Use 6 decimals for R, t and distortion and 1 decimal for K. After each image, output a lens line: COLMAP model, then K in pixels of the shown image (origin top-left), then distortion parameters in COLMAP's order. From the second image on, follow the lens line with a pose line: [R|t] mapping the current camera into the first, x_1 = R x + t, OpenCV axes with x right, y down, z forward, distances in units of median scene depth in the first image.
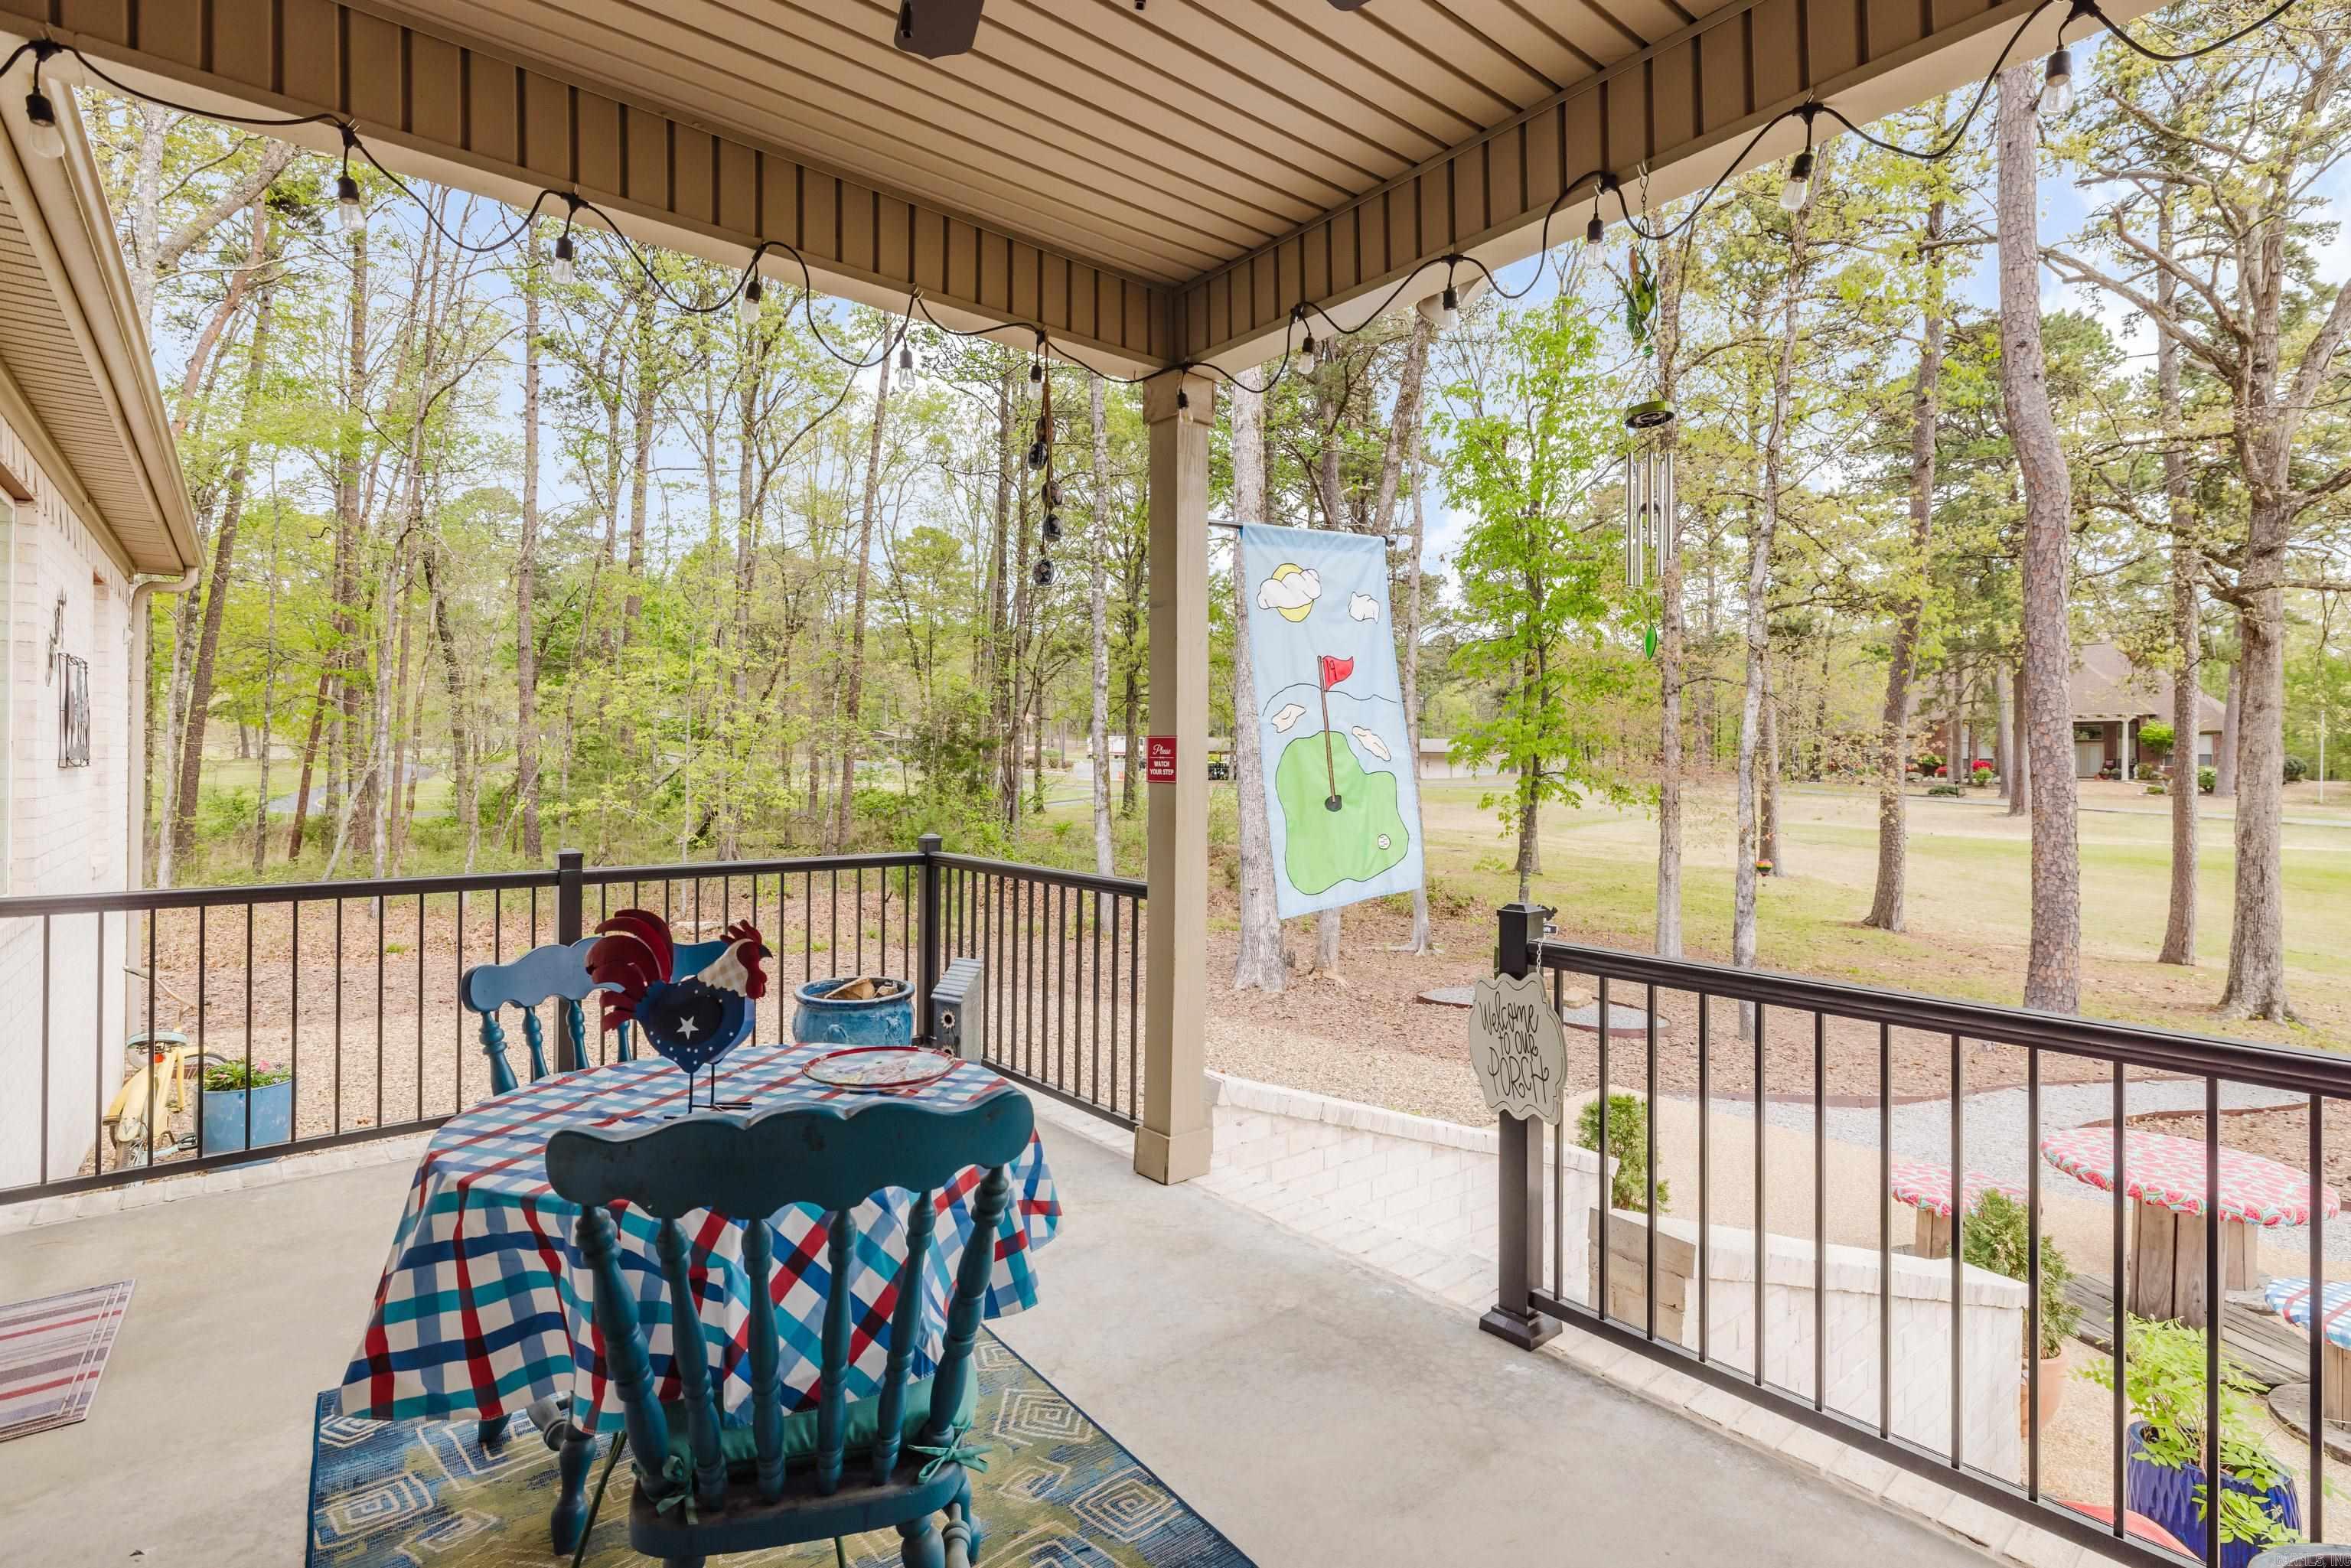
lens RADIAL K [[1102.1, 0, 1130.4], [0, 1102.1, 774.3], [0, 0, 1]] dist [-0.014497, 0.002196]
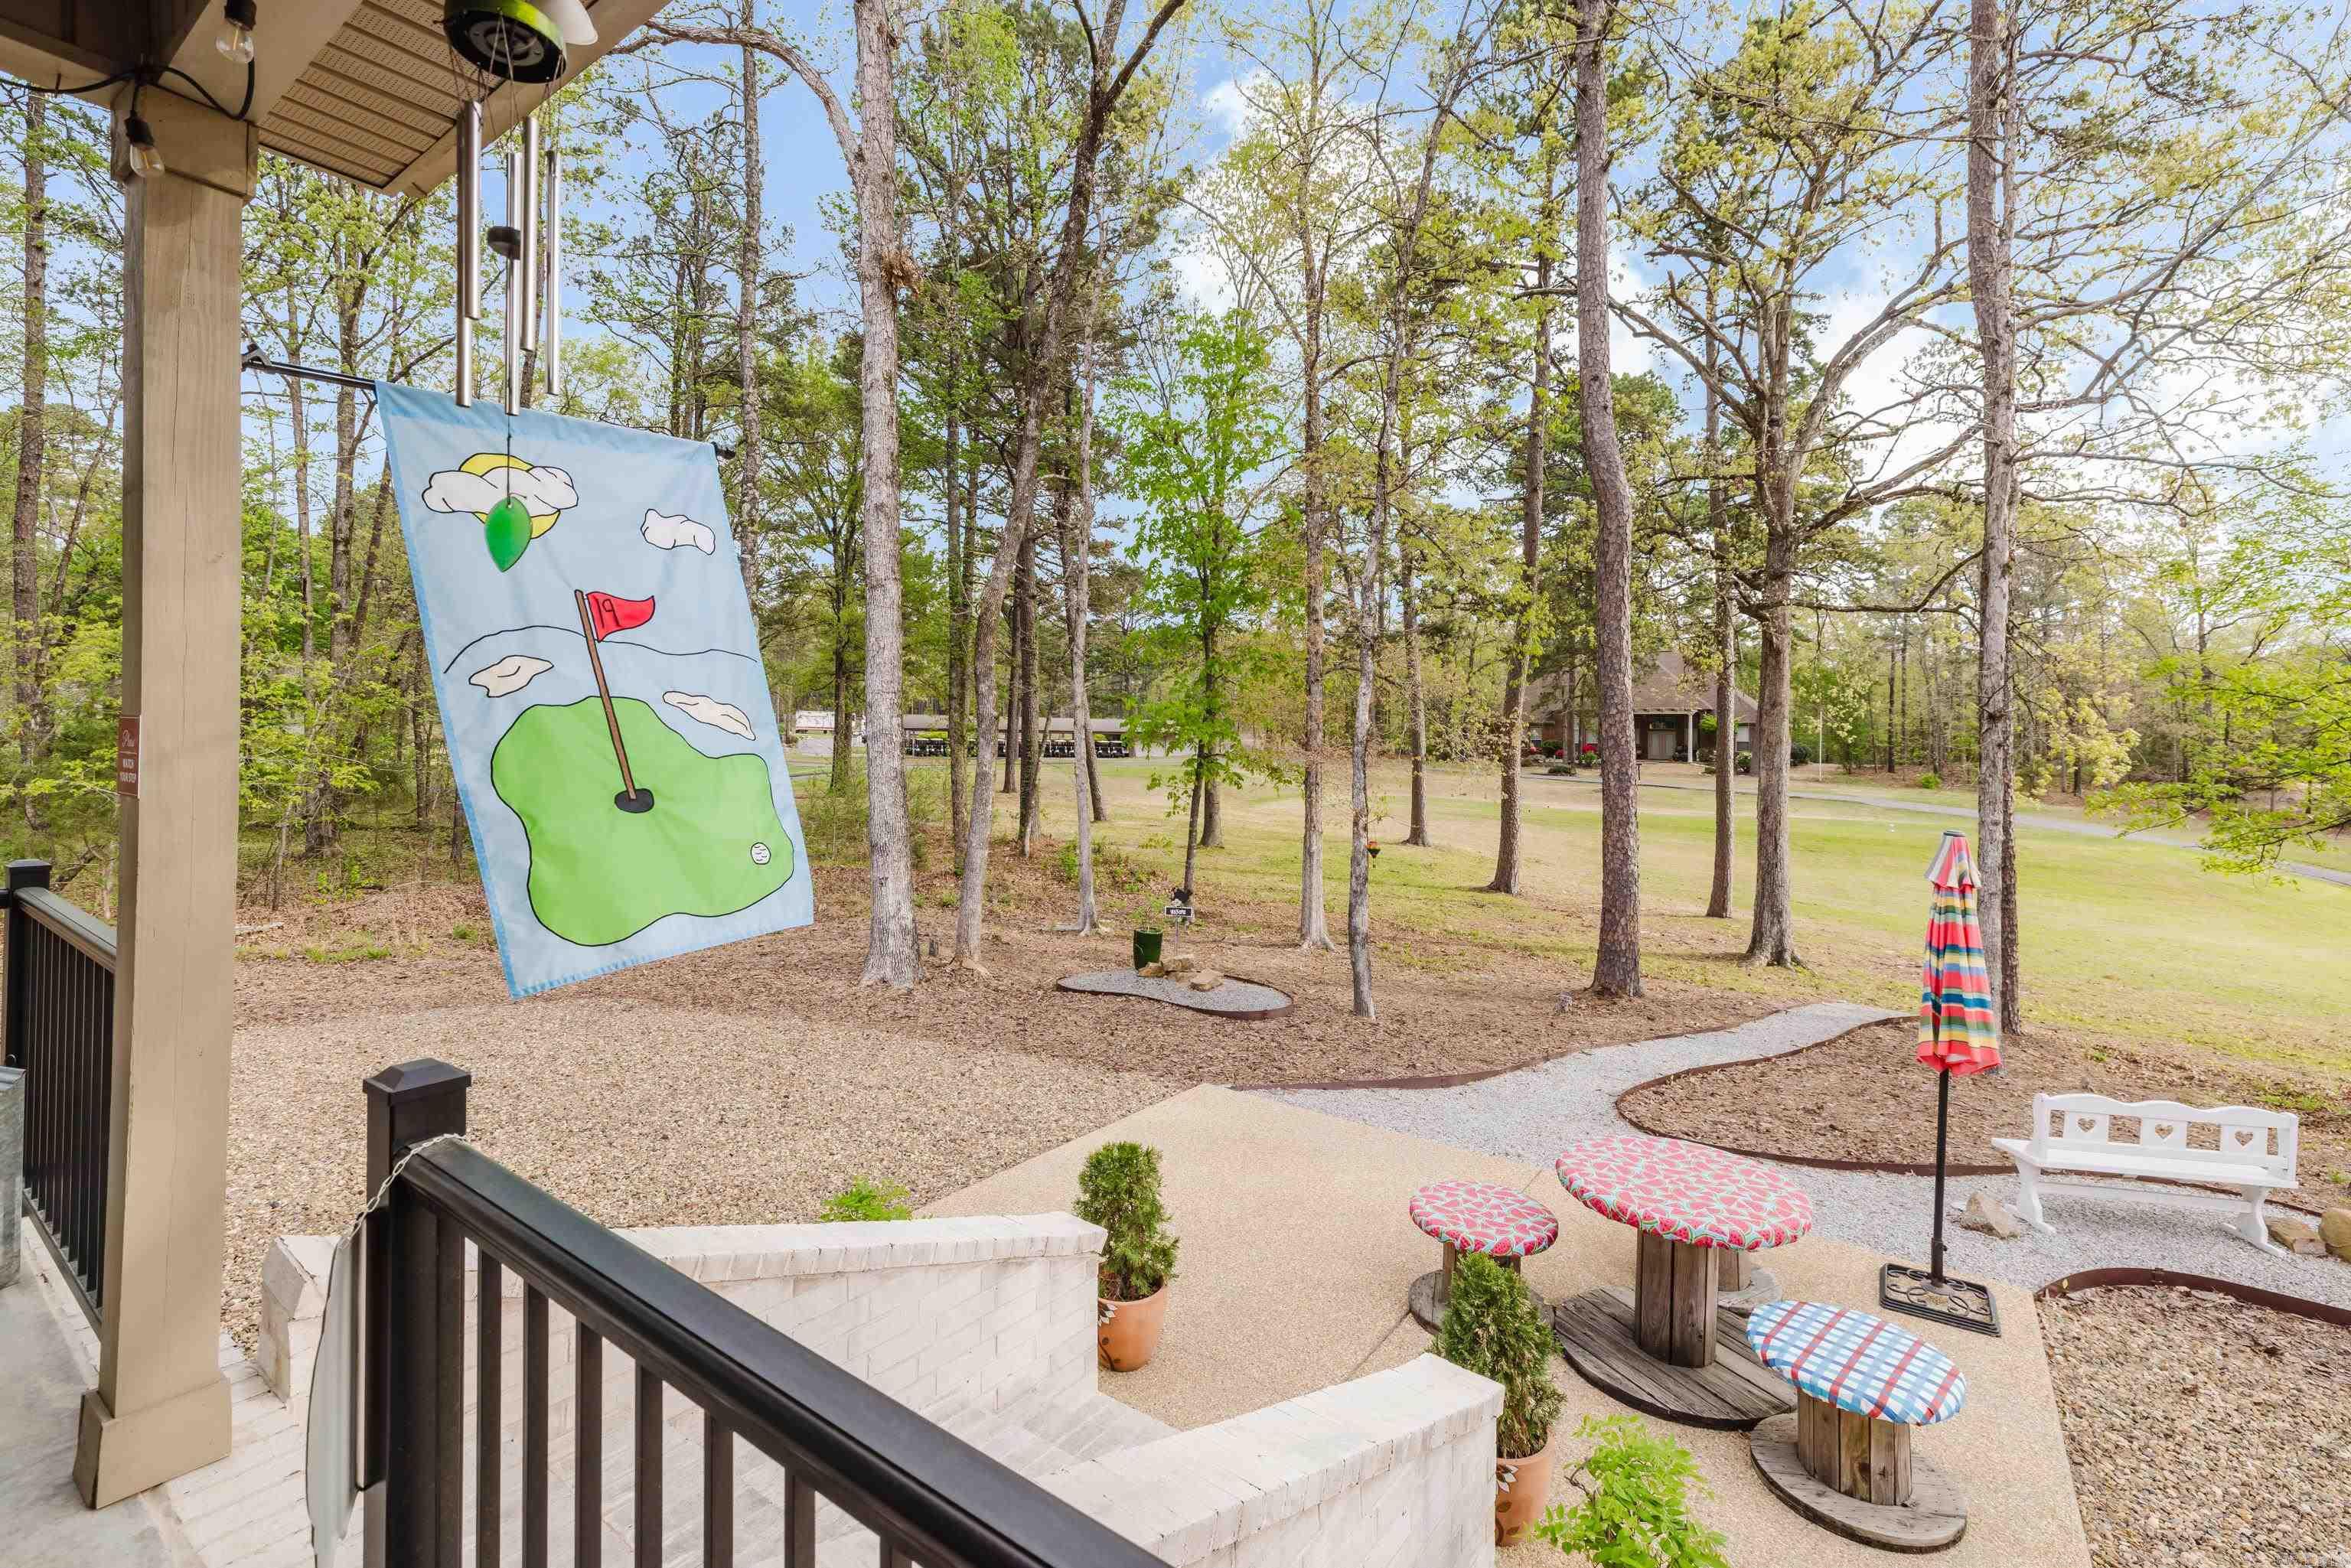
lens RADIAL K [[1022.4, 0, 1155.0], [0, 1022.4, 735.0], [0, 0, 1]] dist [0.000388, -0.000003]
pose [[0.968126, 0.011903, 0.250179, 0.081947], [-0.008144, 0.999838, -0.016053, -0.003778], [-0.250330, 0.013504, 0.968066, 0.067591]]
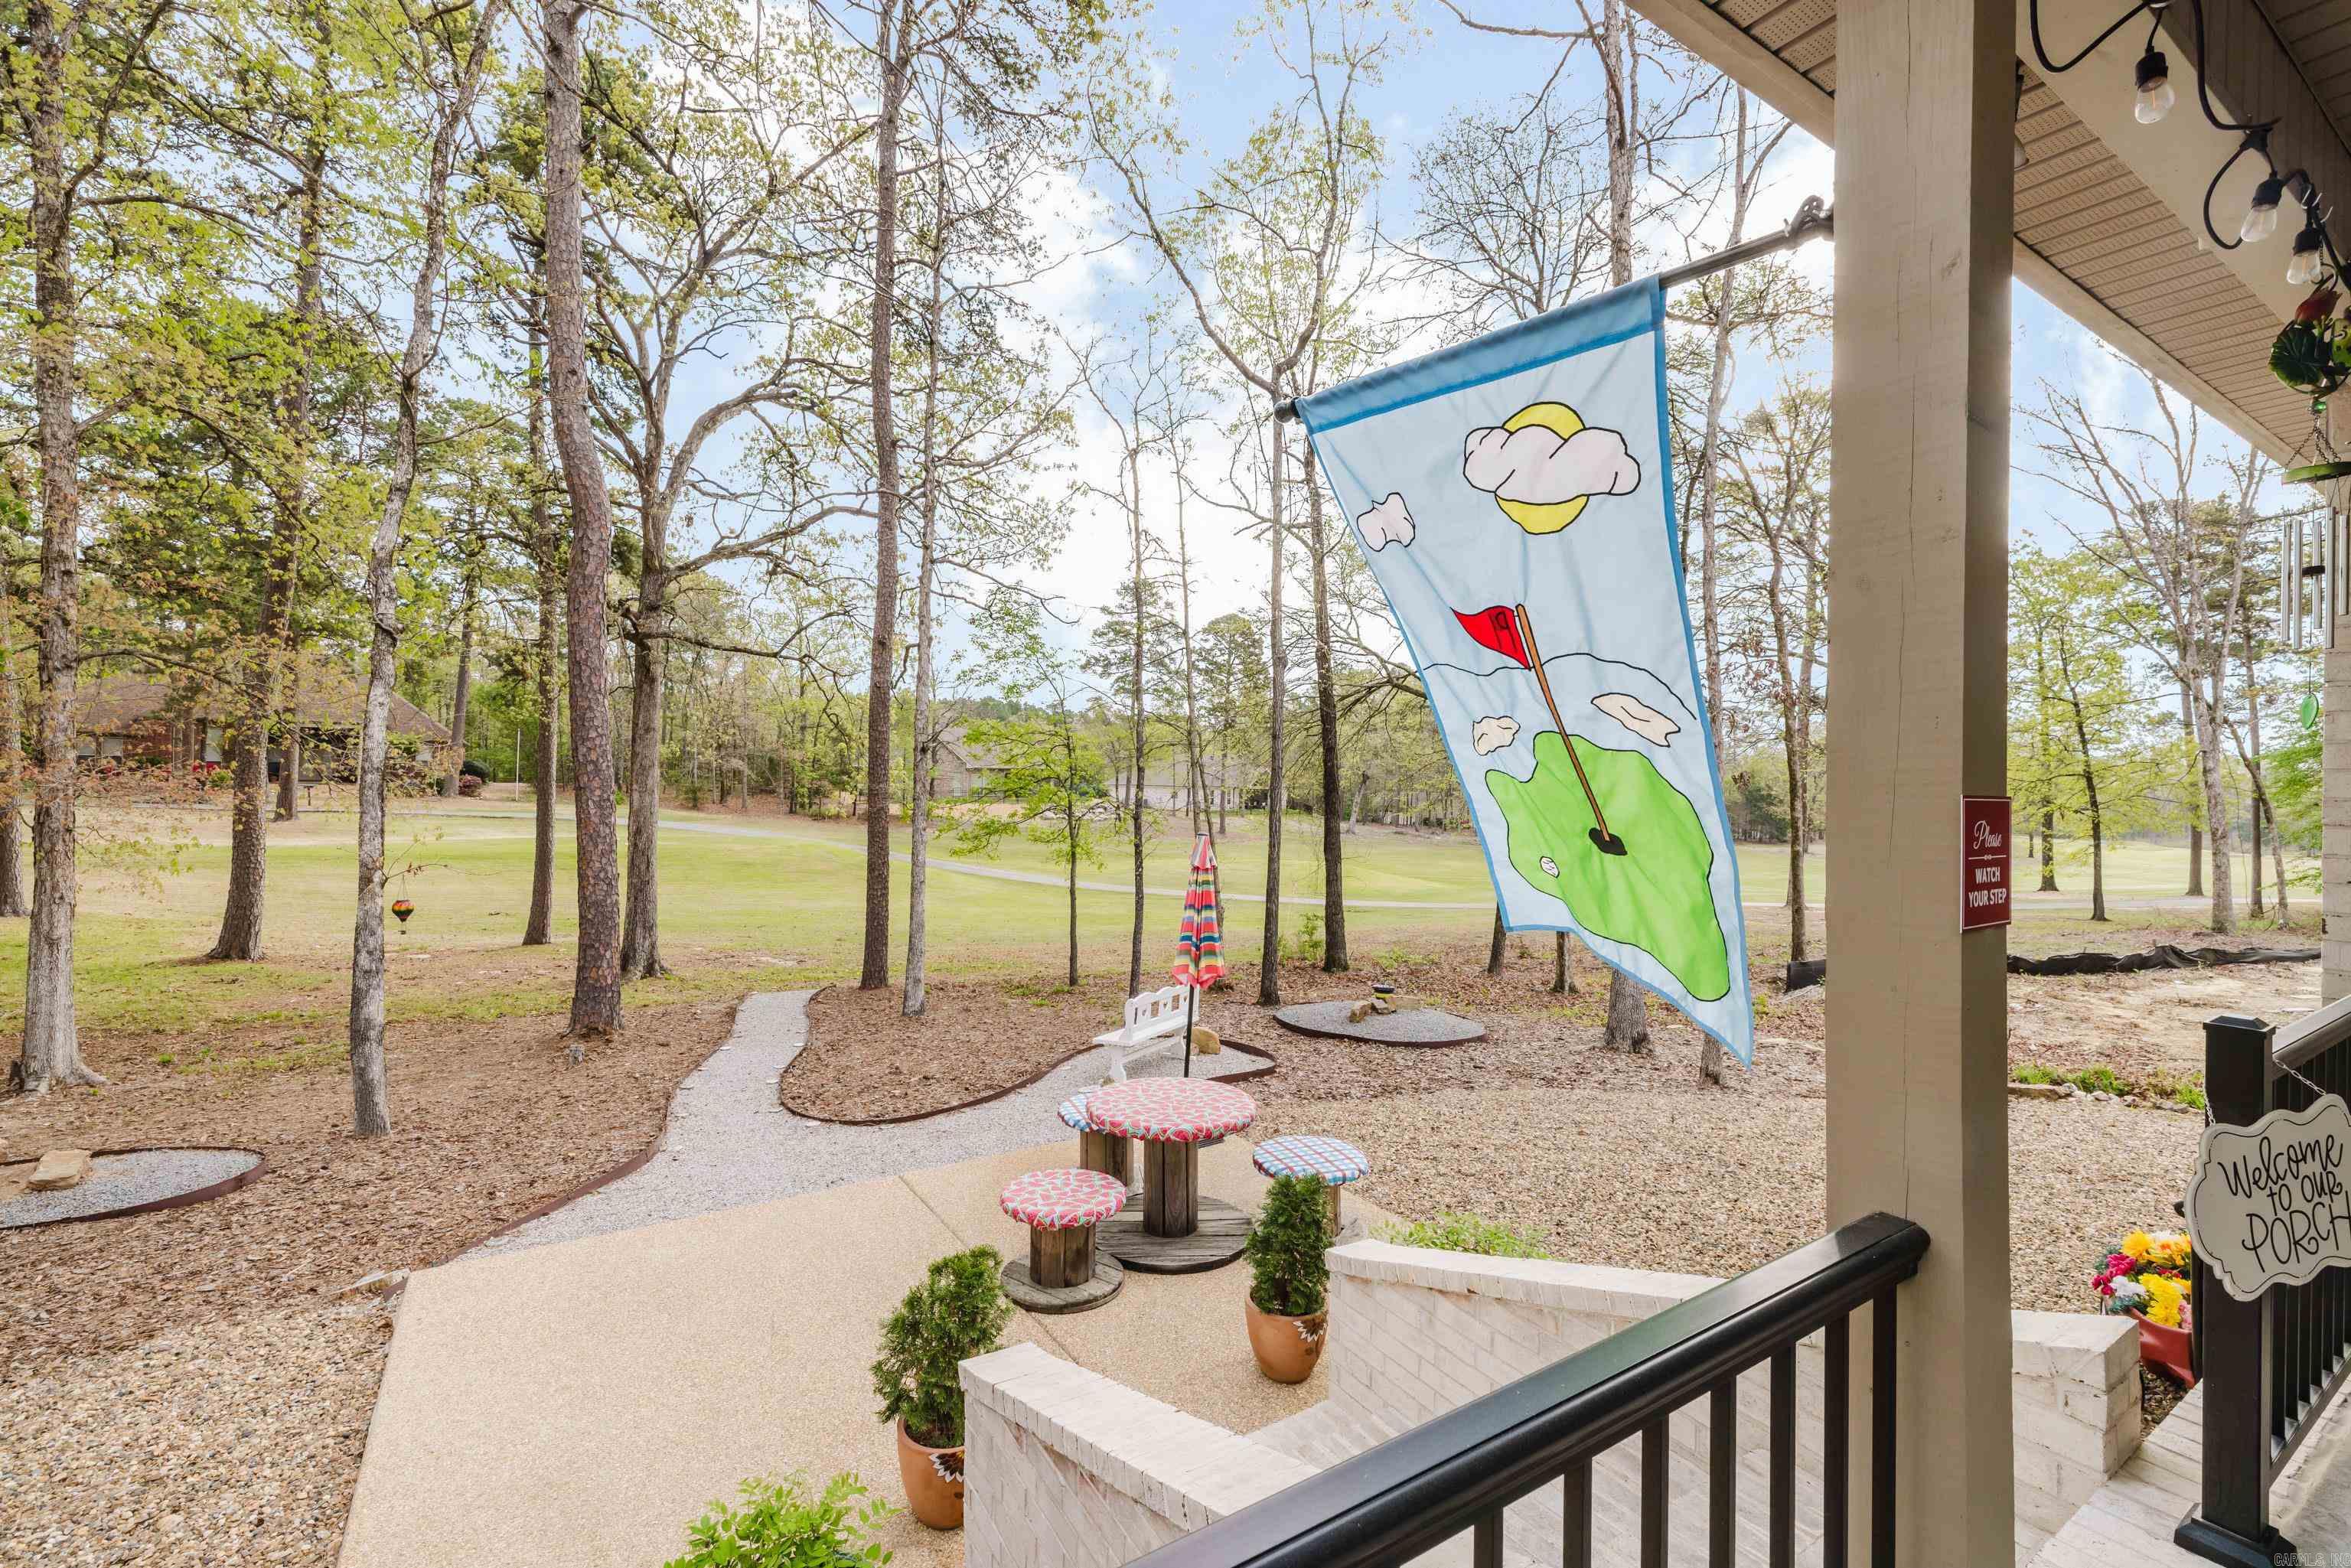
lens RADIAL K [[1022.4, 0, 1159.3], [0, 1022.4, 772.2], [0, 0, 1]] dist [0.000388, -0.000003]
pose [[0.108777, 0.004174, 0.994057, -0.067152], [-0.001822, 0.999990, -0.004000, -0.007908], [-0.994065, -0.001376, 0.108783, 0.245094]]
